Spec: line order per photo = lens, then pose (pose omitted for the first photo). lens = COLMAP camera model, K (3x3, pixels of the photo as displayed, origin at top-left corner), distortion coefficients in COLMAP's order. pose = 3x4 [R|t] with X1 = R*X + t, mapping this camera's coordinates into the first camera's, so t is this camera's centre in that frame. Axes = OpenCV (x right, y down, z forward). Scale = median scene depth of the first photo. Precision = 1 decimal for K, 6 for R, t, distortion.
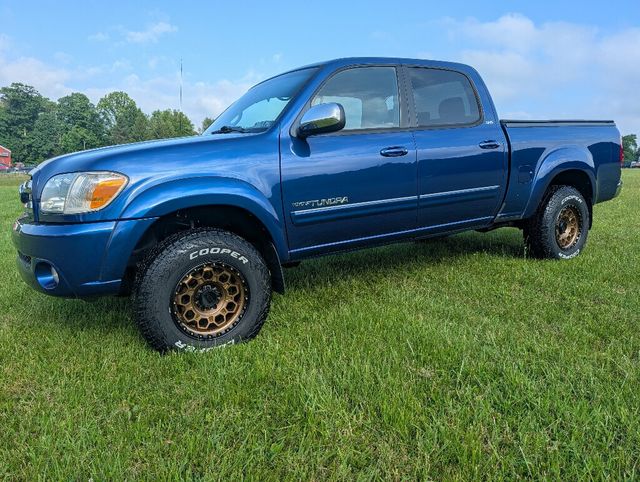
lens RADIAL K [[476.5, 0, 320.0], [0, 476.5, 241.0], [0, 0, 1]] dist [0.019951, 0.000984]
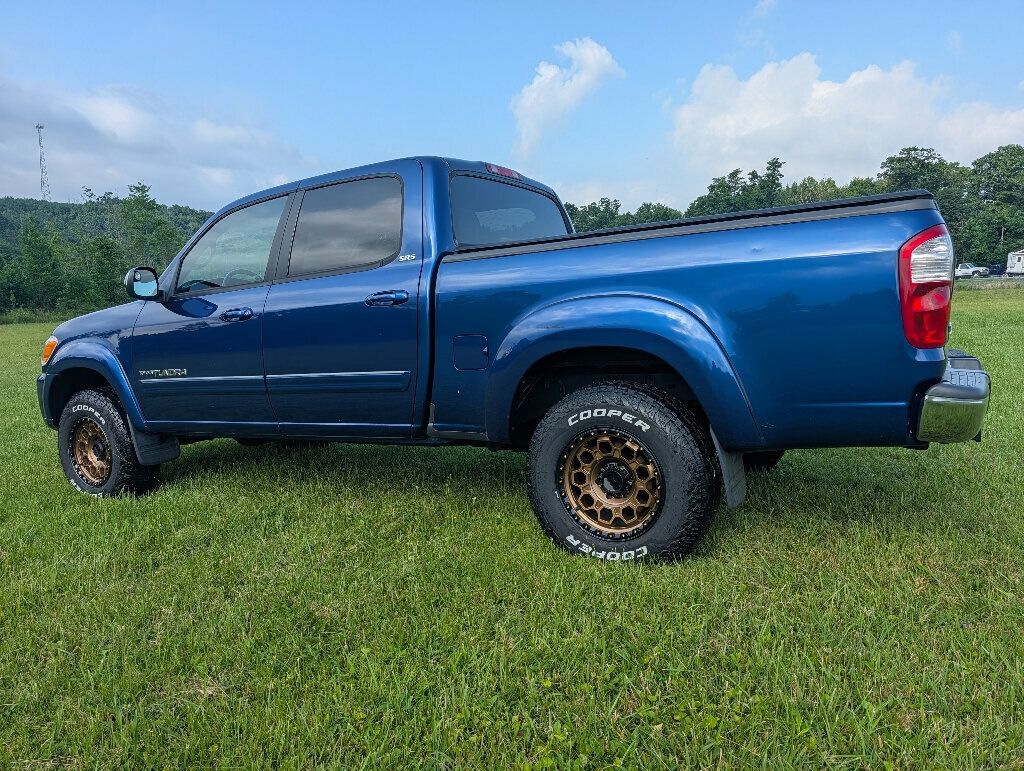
lens RADIAL K [[737.3, 0, 512.0], [0, 737.3, 385.5], [0, 0, 1]] dist [0.015665, -0.006129]
pose [[0.459484, 0.109879, -0.881363, 1.022080], [-0.105165, 0.992068, 0.068855, -0.147361], [0.881938, 0.061051, 0.467394, 0.617415]]
